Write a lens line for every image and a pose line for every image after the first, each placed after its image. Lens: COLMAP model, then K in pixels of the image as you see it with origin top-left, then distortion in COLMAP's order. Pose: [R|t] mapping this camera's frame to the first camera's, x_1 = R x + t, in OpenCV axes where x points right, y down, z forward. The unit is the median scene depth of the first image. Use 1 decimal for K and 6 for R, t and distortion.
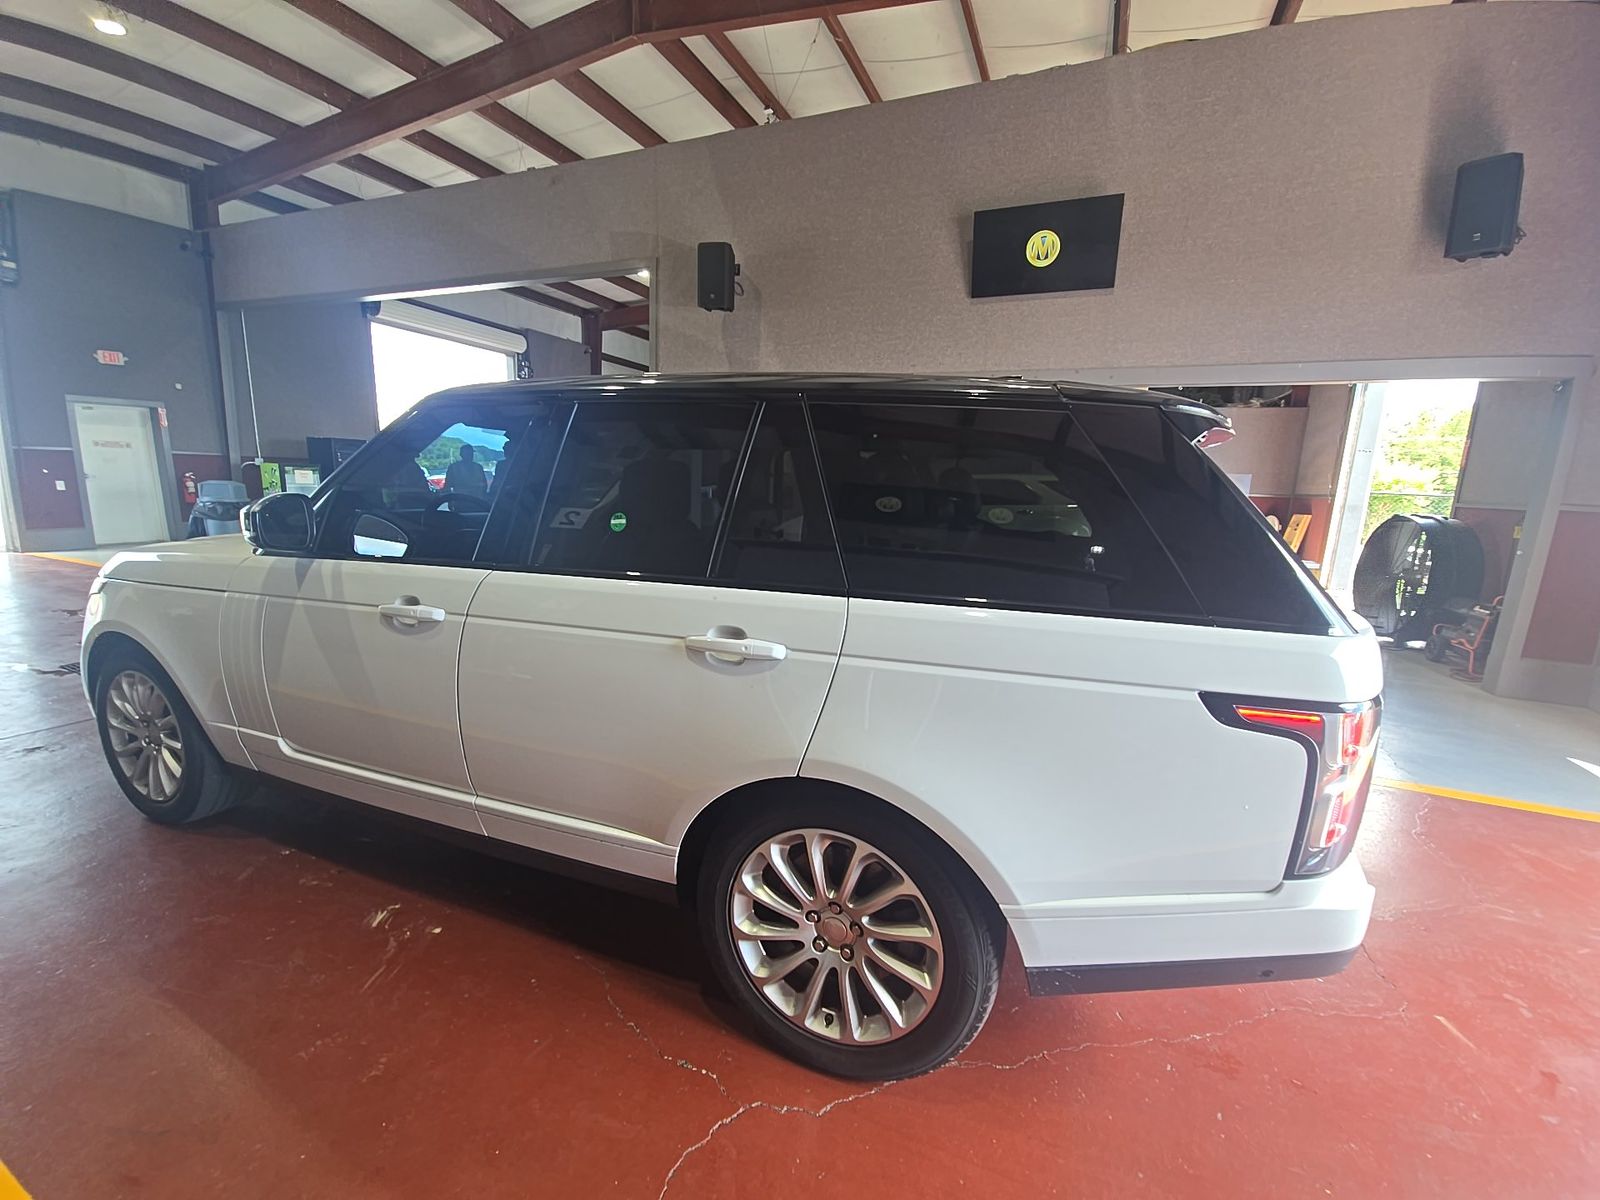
lens RADIAL K [[643.1, 0, 794.3], [0, 643.1, 590.1], [0, 0, 1]] dist [-0.008926, -0.001292]
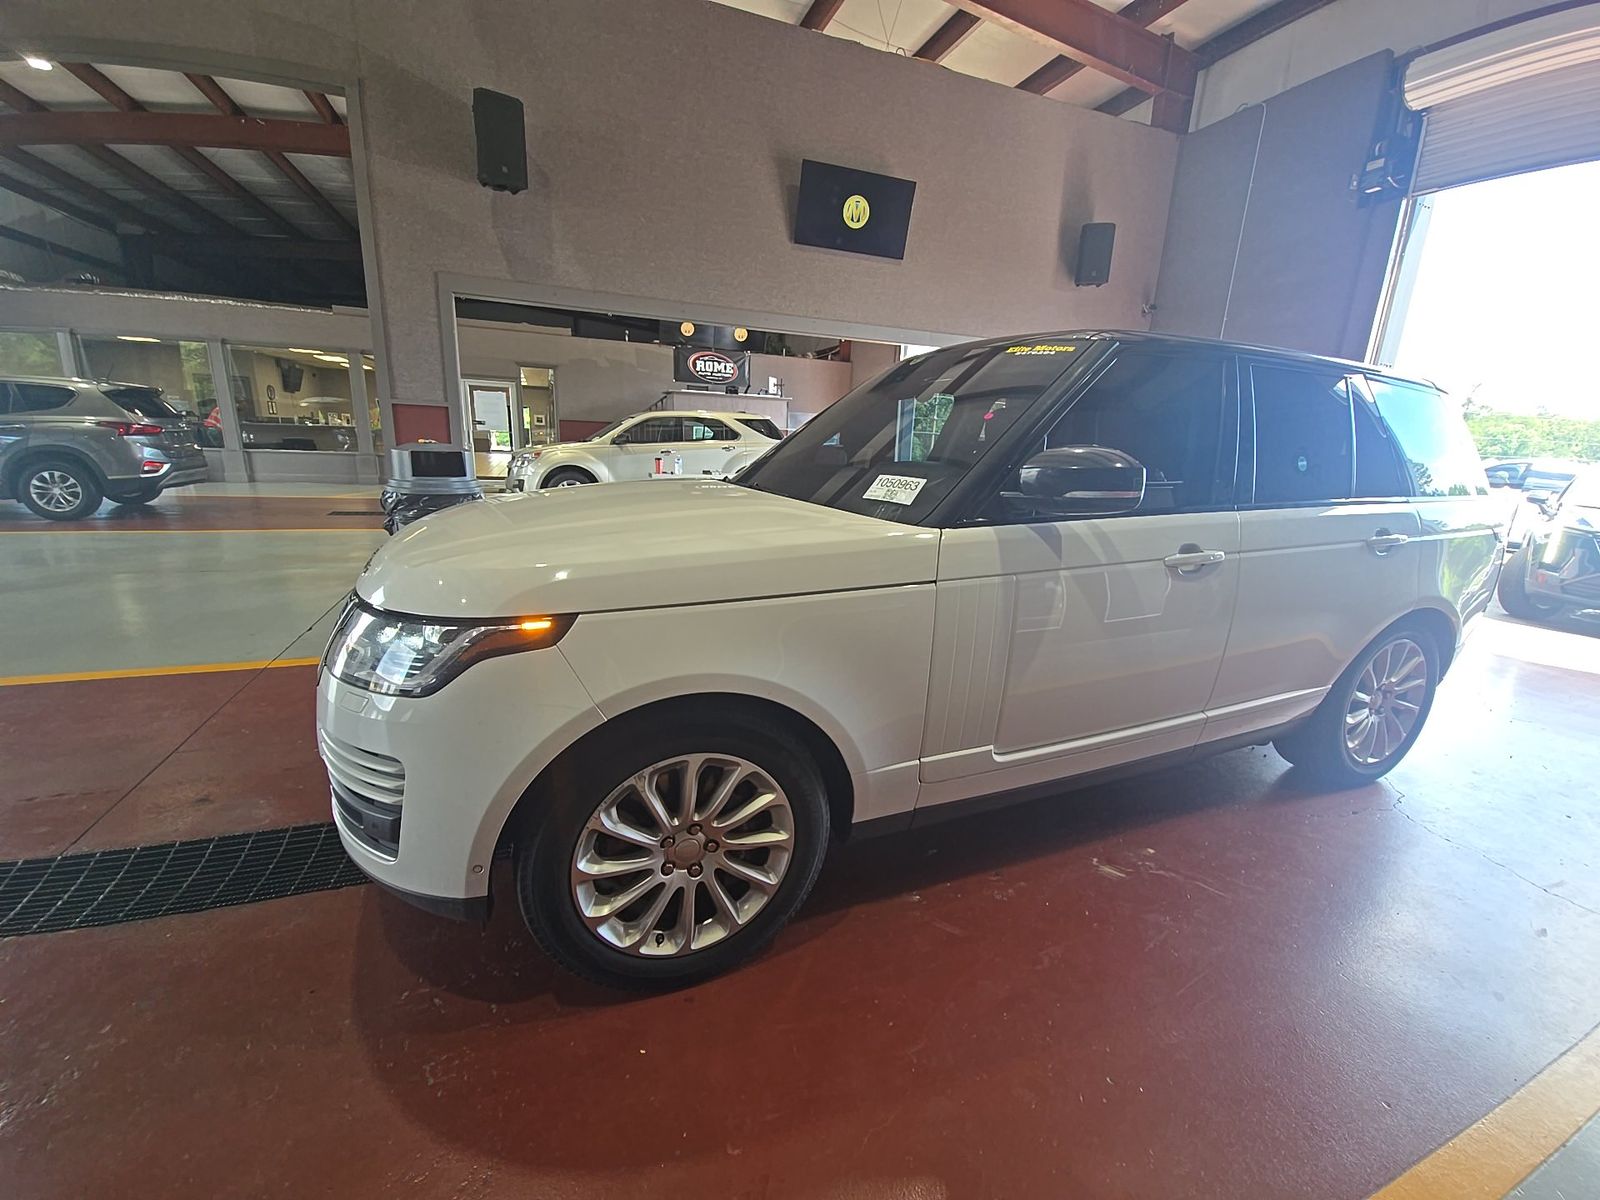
lens RADIAL K [[643.1, 0, 782.5], [0, 643.1, 603.5], [0, 0, 1]] dist [-0.008926, -0.001292]
pose [[0.720156, -0.179037, 0.670314, -0.559417], [0.097612, 0.982668, 0.157595, -0.038942], [-0.686911, -0.048062, 0.725151, 0.216839]]
